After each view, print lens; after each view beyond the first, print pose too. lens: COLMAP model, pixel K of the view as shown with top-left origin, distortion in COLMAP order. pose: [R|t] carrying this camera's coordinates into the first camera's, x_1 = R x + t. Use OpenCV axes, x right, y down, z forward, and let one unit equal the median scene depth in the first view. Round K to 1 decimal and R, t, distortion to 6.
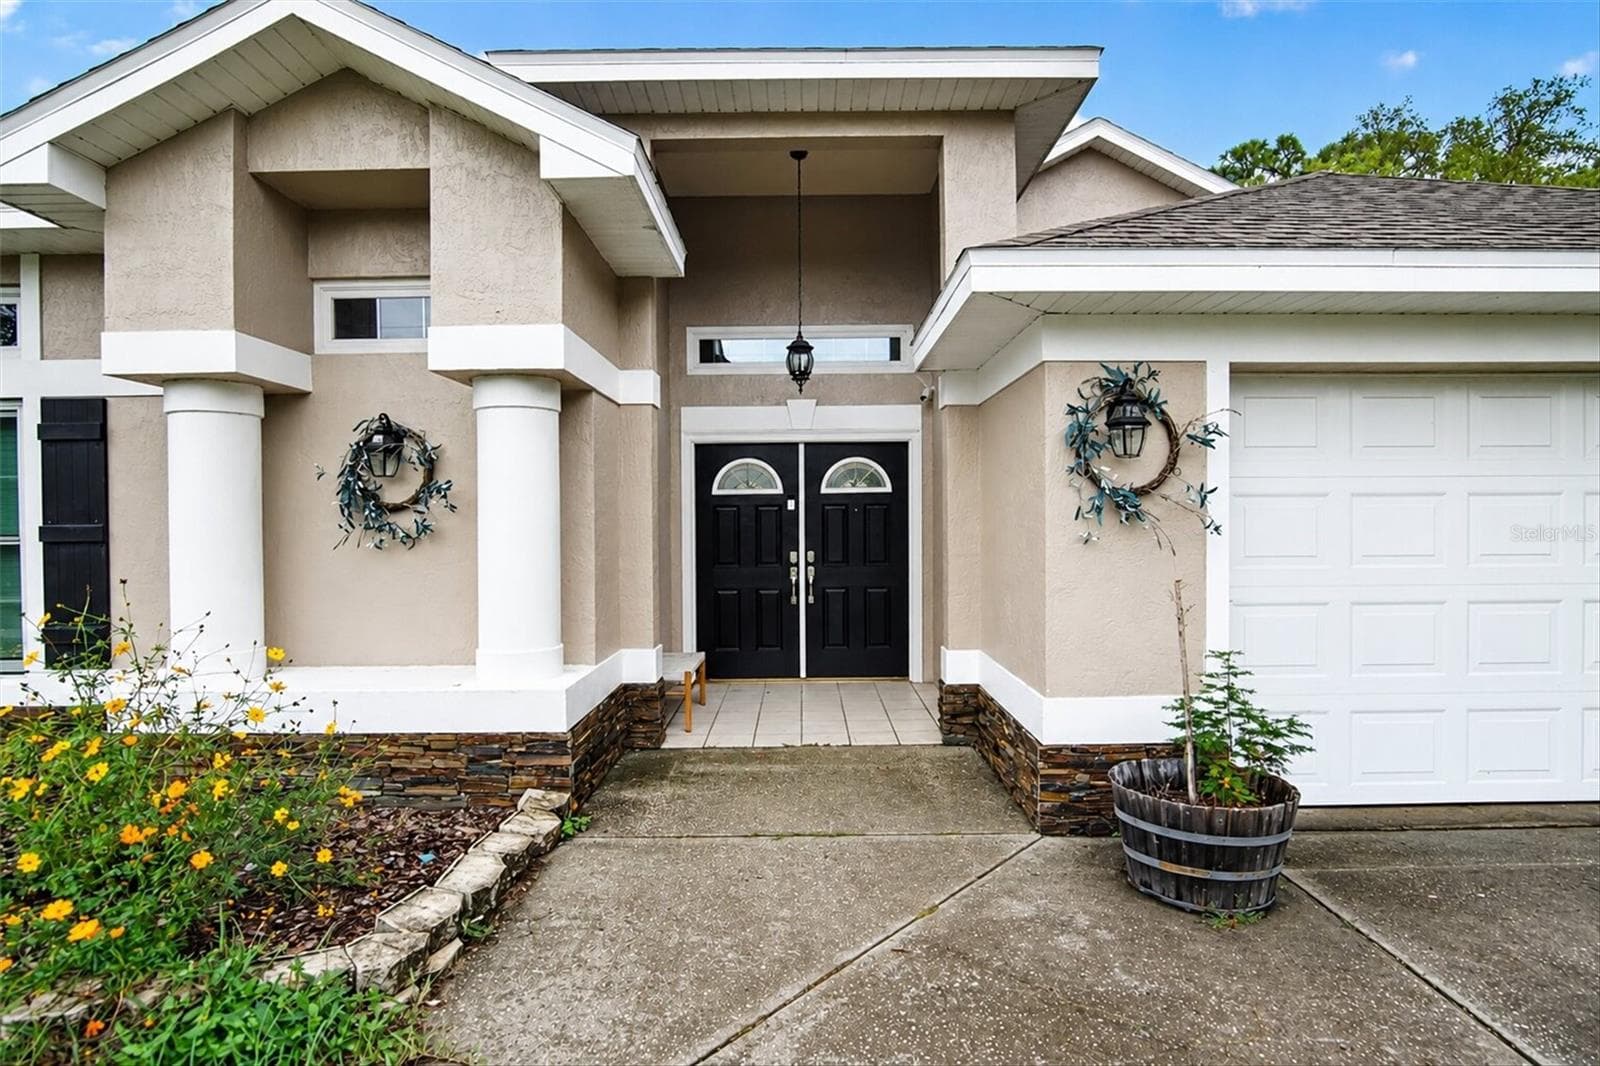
lens RADIAL K [[848.7, 0, 800.0], [0, 848.7, 533.0], [0, 0, 1]] dist [-0.029212, 0.013092]
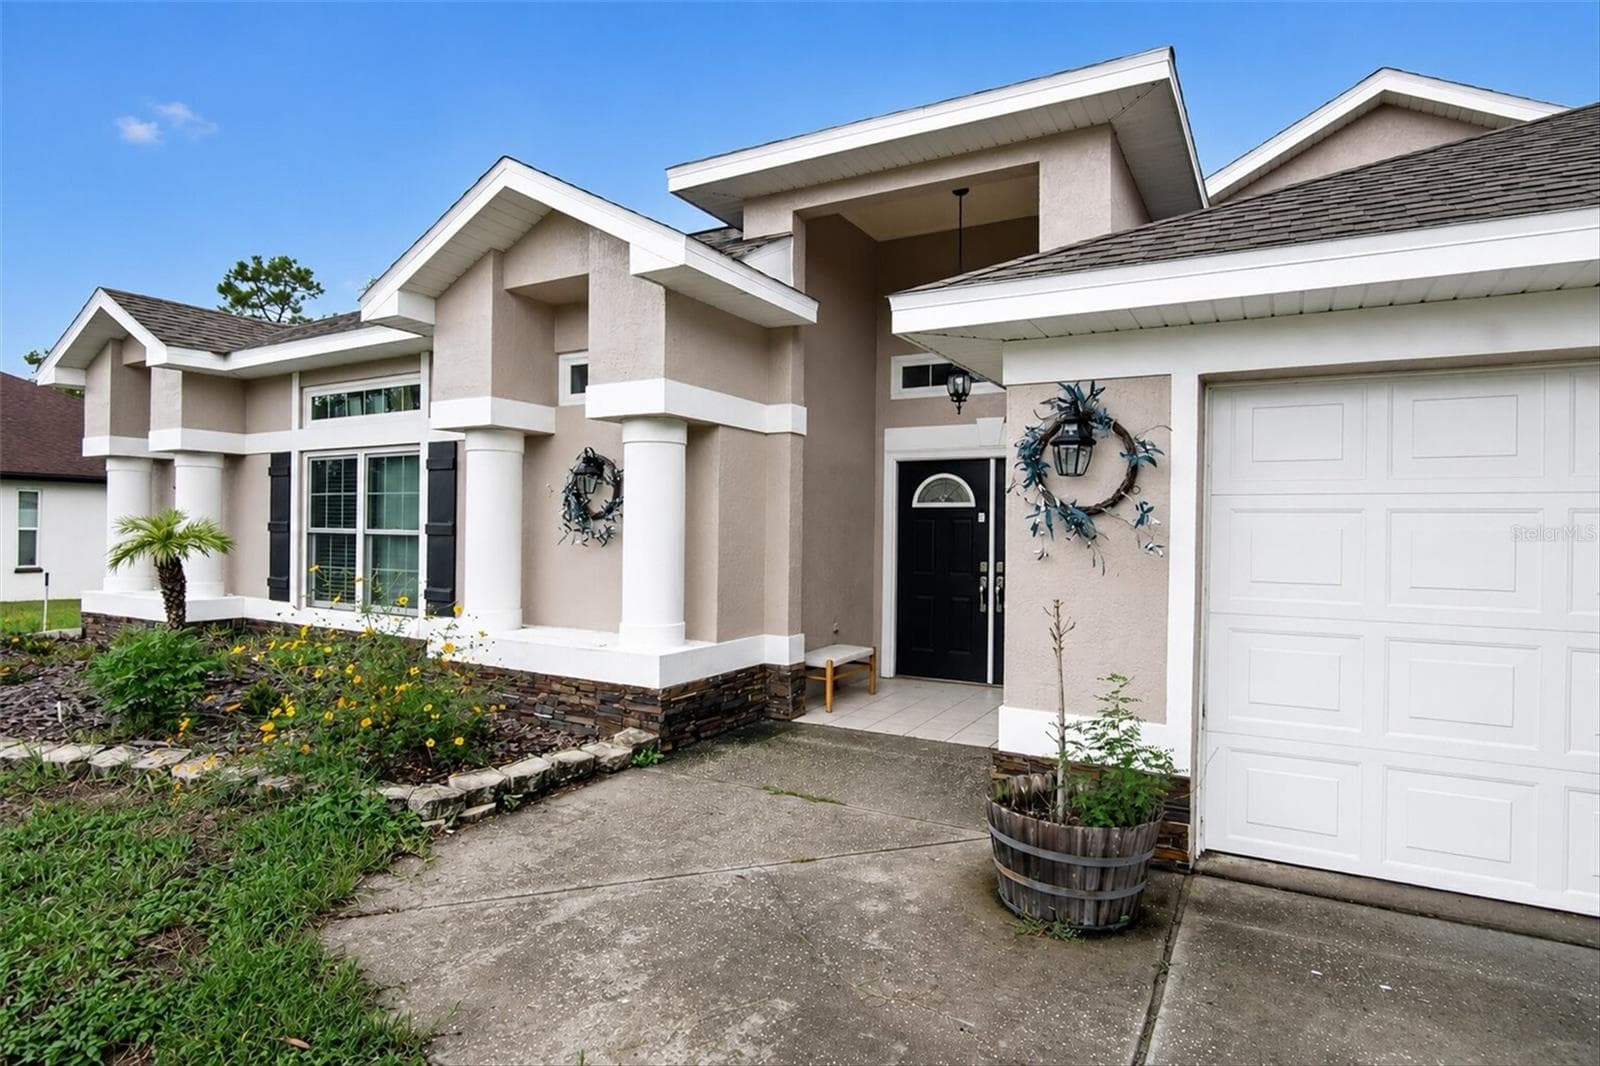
lens RADIAL K [[843.8, 0, 800.0], [0, 843.8, 533.0], [0, 0, 1]] dist [-0.012304, 0.000219]
pose [[0.871158, 0.023347, -0.490447, 0.496650], [-0.028417, 0.999592, -0.002891, -0.007527], [0.490180, 0.016455, 0.871466, -0.031910]]
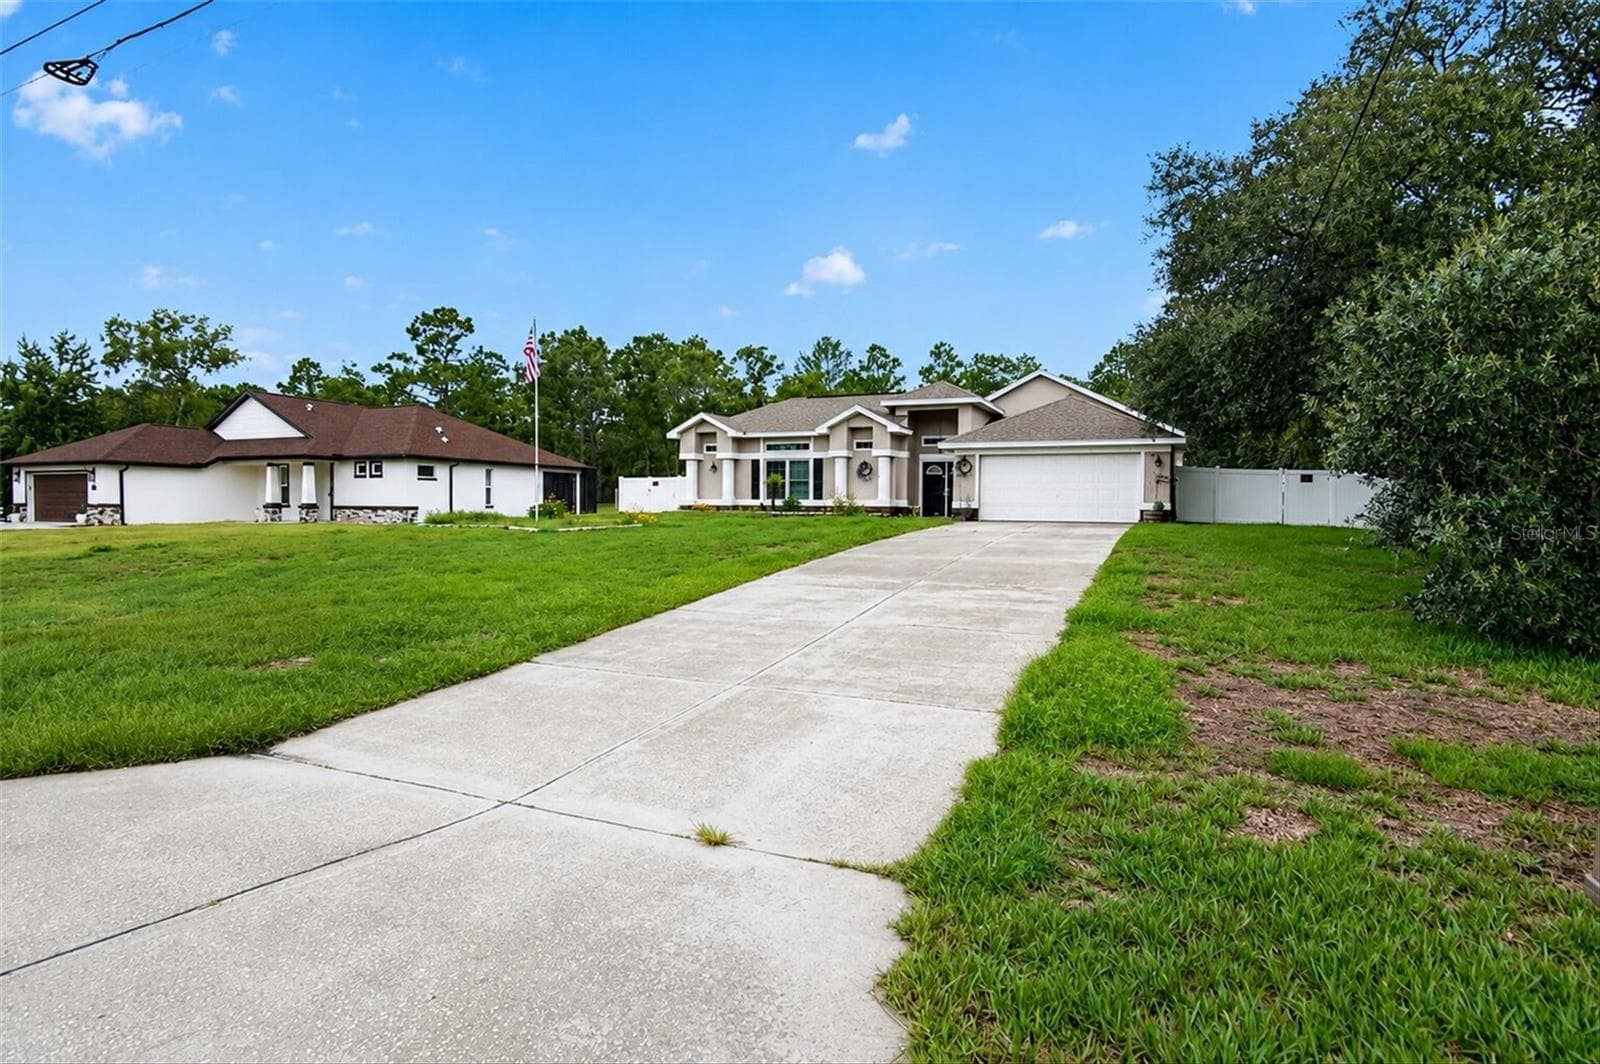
lens RADIAL K [[849.3, 0, 799.3], [0, 849.3, 510.0], [0, 0, 1]] dist [-0.052603, 0.000049]
pose [[0.914806, 0.019704, -0.403414, 1.719136], [-0.023192, 0.999724, -0.003762, 0.278550], [0.403228, 0.012798, 0.915010, -5.259637]]
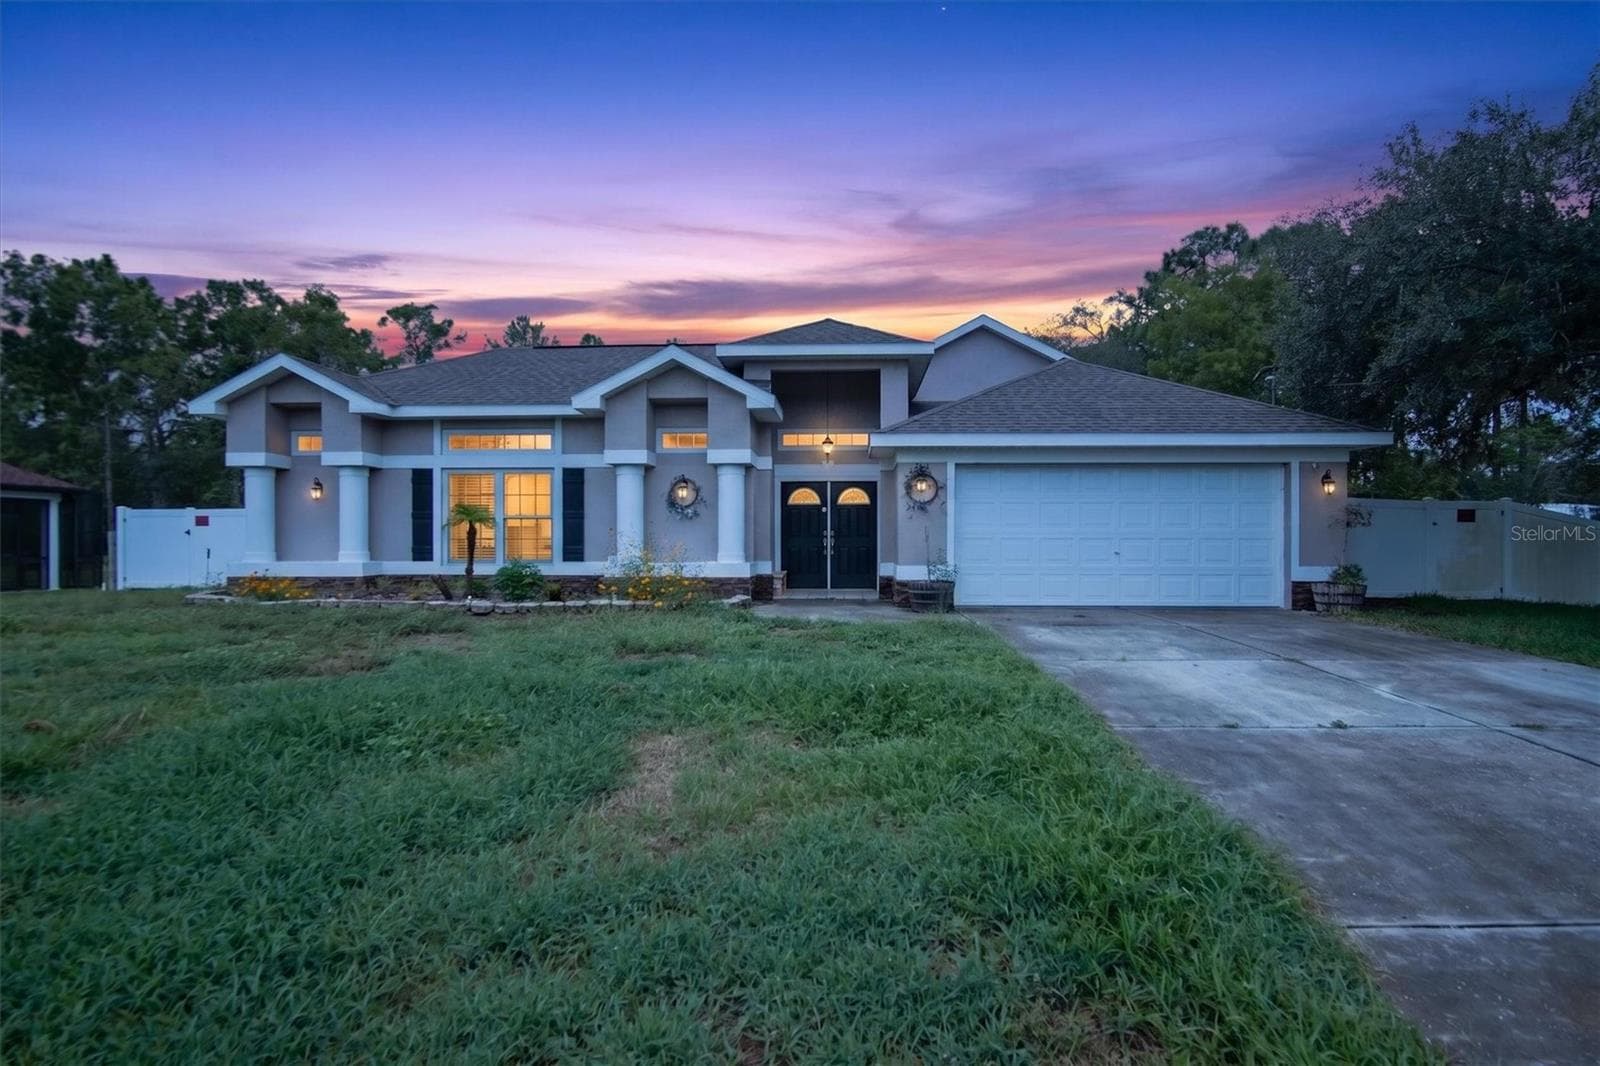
lens RADIAL K [[863.1, 0, 806.7], [0, 863.1, 548.8], [0, 0, 1]] dist [-0.025464, -0.000235]
pose [[0.998924, 0.011446, -0.044951, 0.075008], [-0.011495, 0.999934, -0.000836, 0.116457], [0.044939, 0.001351, 0.998989, -2.014234]]
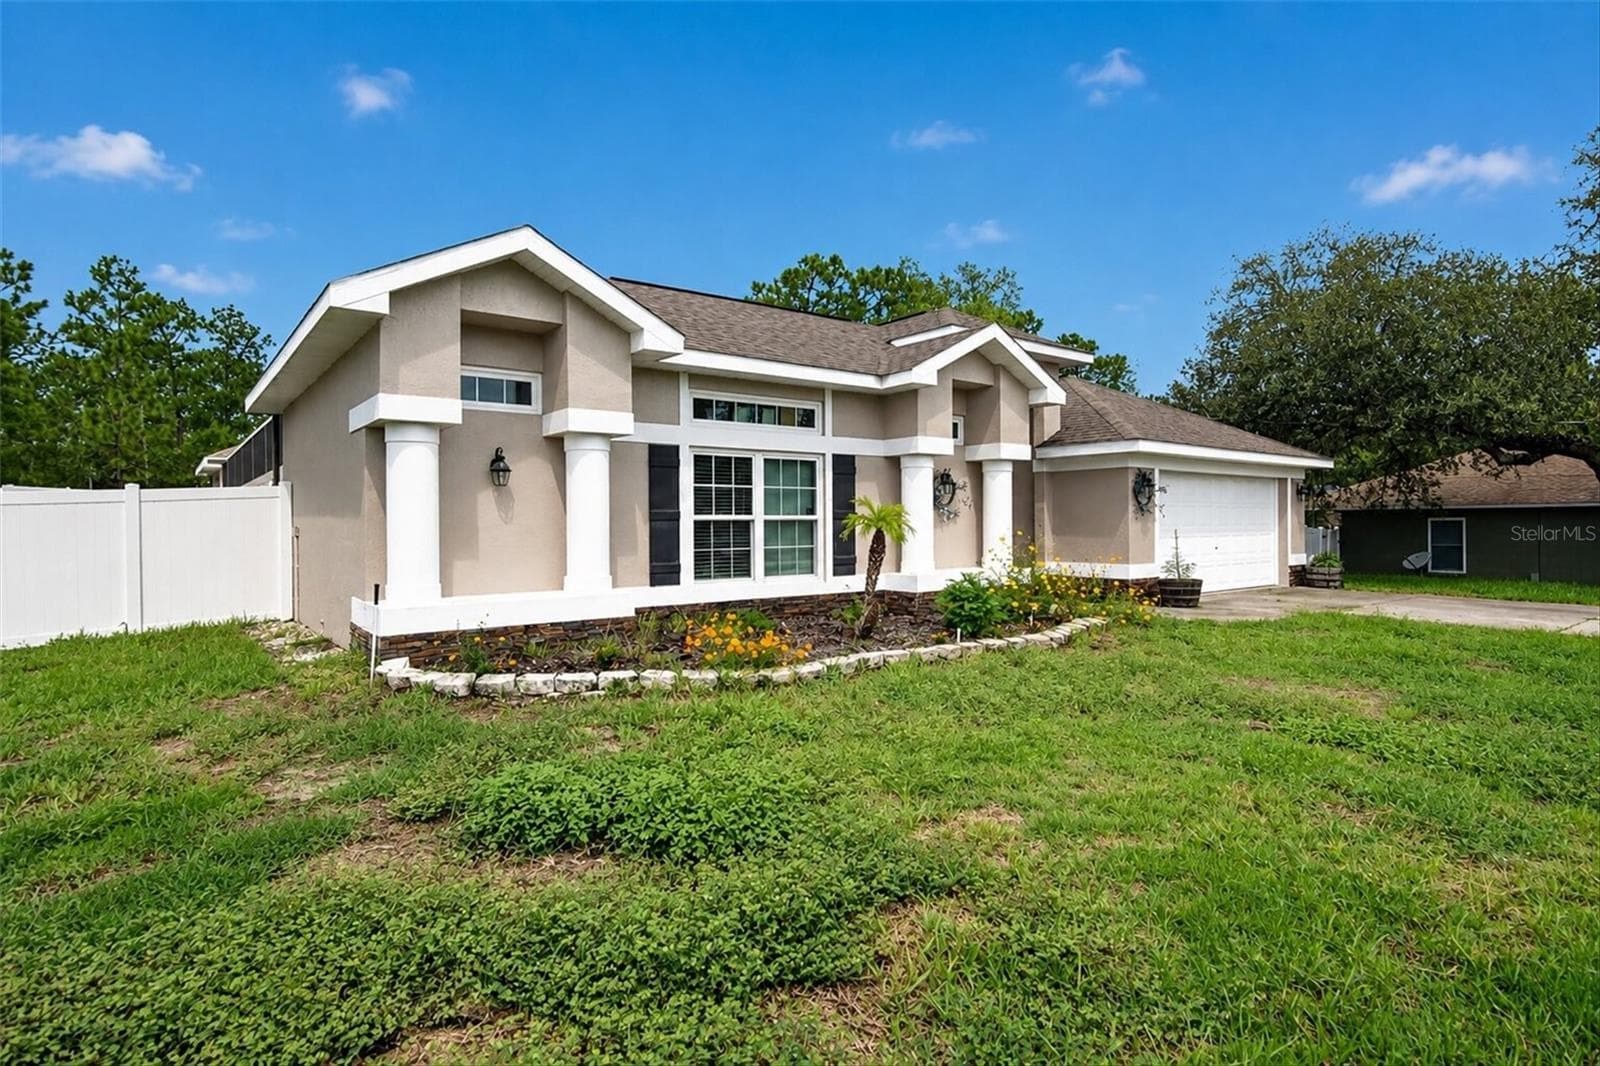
lens RADIAL K [[848.7, 0, 800.0], [0, 848.7, 533.0], [0, 0, 1]] dist [-0.029212, 0.013092]
pose [[0.792282, -0.001314, 0.610153, -2.446485], [0.005705, 0.999970, -0.005255, 0.062420], [-0.610128, 0.007644, 0.792266, -0.759867]]
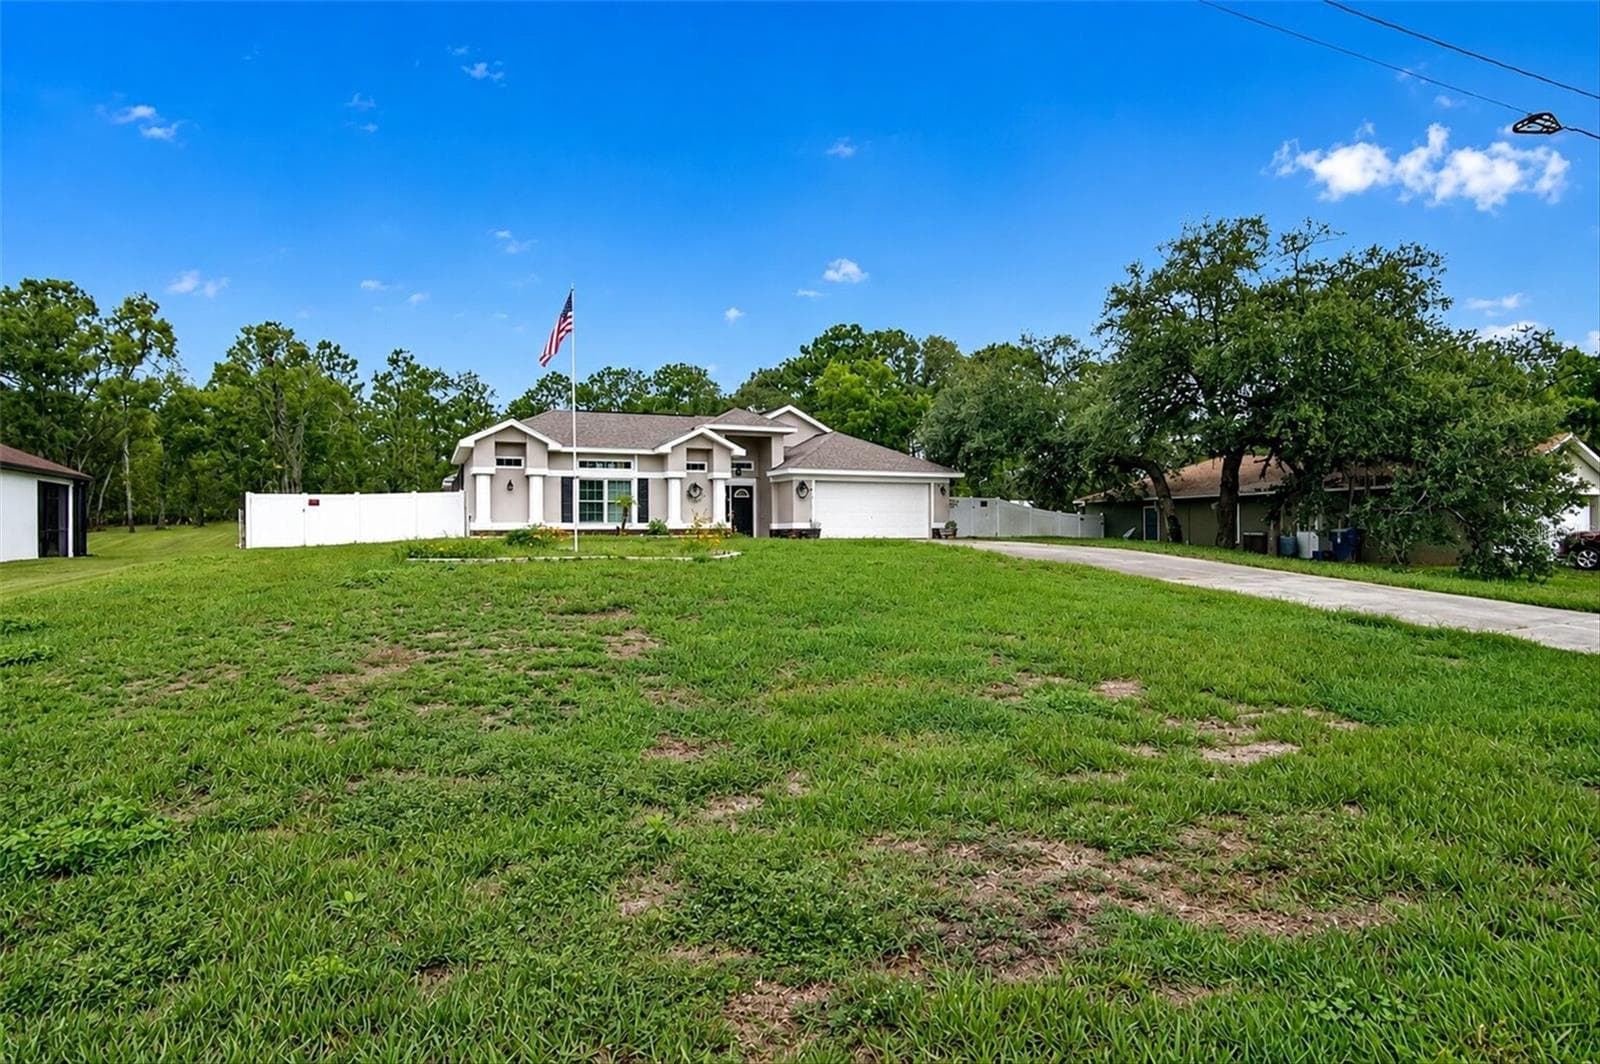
lens RADIAL K [[843.8, 0, 800.0], [0, 843.8, 532.0], [0, 0, 1]] dist [-0.012304, 0.000219]
pose [[0.913040, 0.004560, 0.407845, -2.420251], [0.002180, 0.999869, -0.016060, 0.344266], [-0.407865, 0.015553, 0.912910, -5.255949]]
